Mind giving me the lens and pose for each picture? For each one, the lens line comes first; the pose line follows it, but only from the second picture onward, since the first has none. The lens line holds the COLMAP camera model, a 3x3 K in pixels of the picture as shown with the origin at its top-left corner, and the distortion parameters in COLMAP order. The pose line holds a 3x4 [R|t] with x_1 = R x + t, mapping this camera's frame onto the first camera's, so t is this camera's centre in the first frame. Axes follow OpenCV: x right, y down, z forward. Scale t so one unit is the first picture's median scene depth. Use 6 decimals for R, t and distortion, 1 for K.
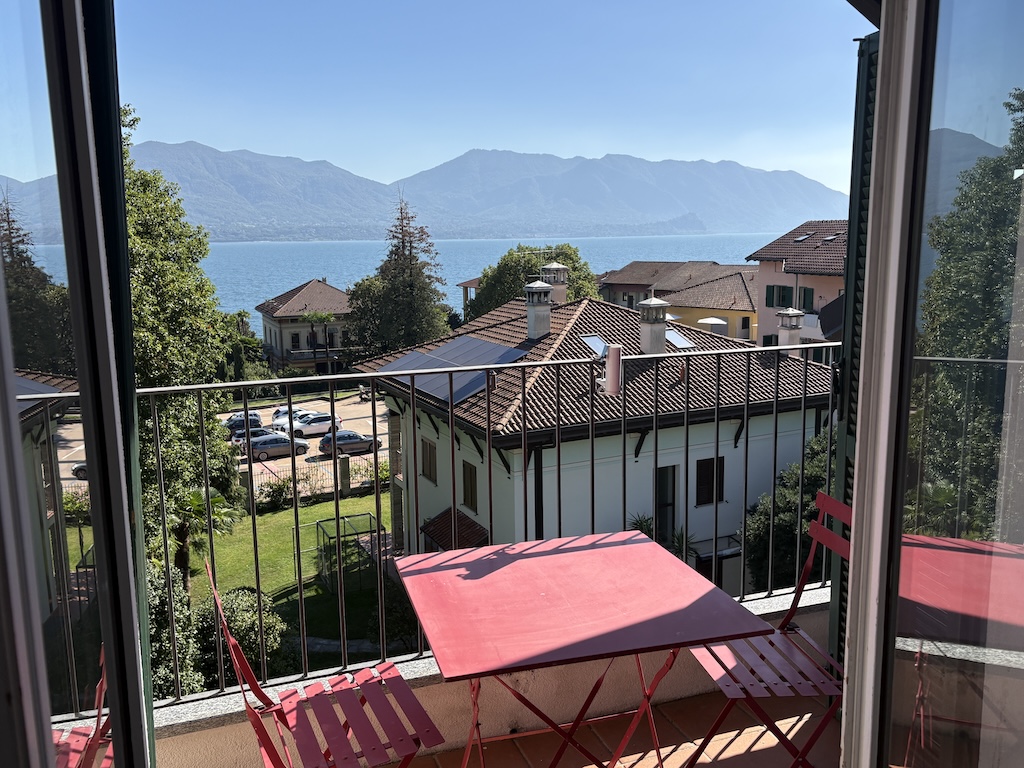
lens RADIAL K [[870.7, 0, 529.3], [0, 870.7, 380.8], [0, 0, 1]] dist [0.096992, -0.093972]
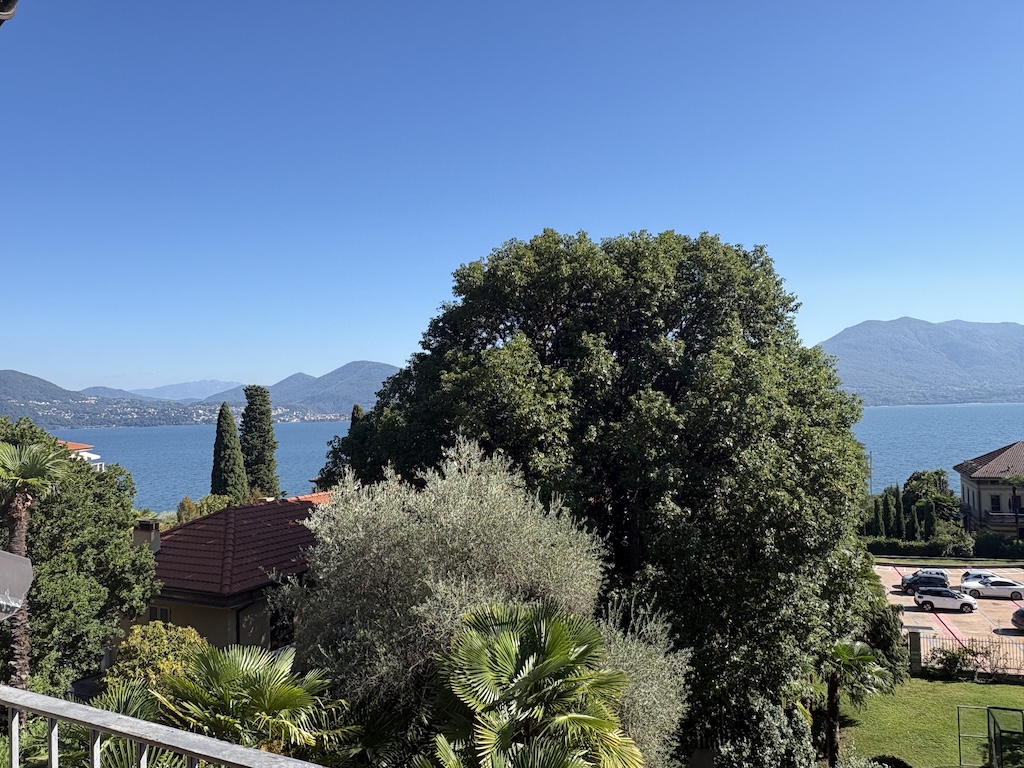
lens RADIAL K [[758.8, 0, 520.8], [0, 758.8, 388.8], [0, 0, 1]] dist [-0.000636, 0.004847]
pose [[0.672911, -0.021267, -0.739418, 0.024298], [-0.109167, 0.985786, -0.127701, -0.012753], [0.731624, 0.166652, 0.661024, 0.059386]]
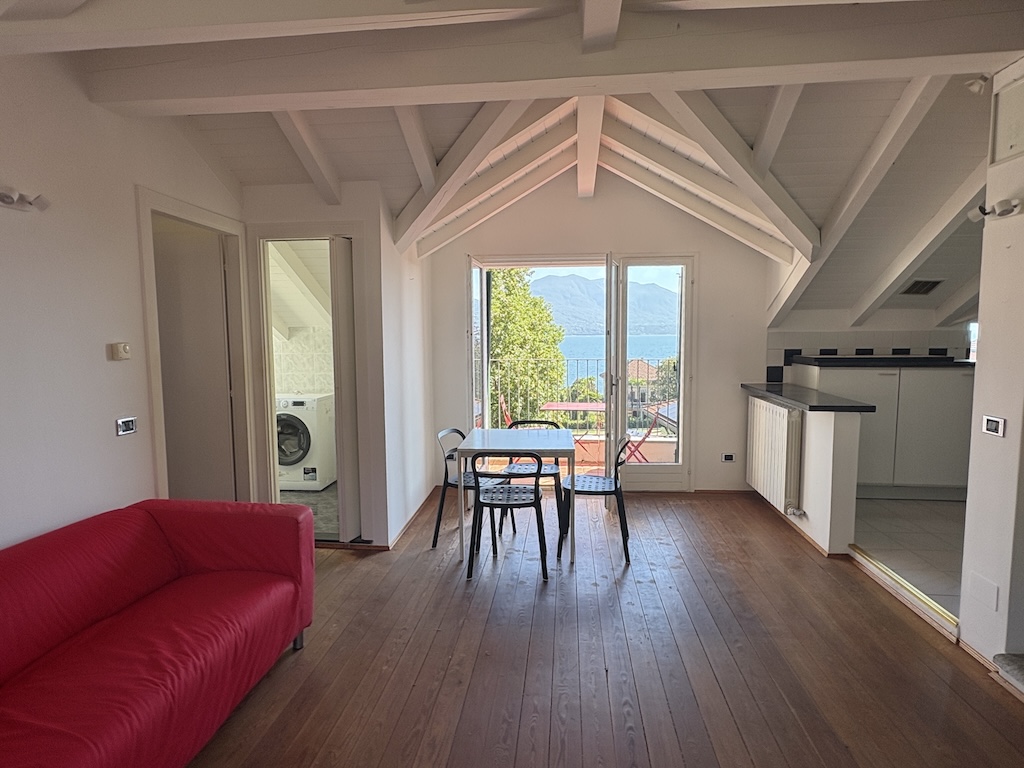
lens RADIAL K [[585.6, 0, 513.0], [0, 585.6, 389.7], [0, 0, 1]] dist [-0.001592, -0.000212]
pose [[0.896950, 0.047651, -0.439557, 0.064075], [-0.075992, 0.995996, -0.047095, 0.020018], [0.435553, 0.075645, 0.896979, -0.108176]]
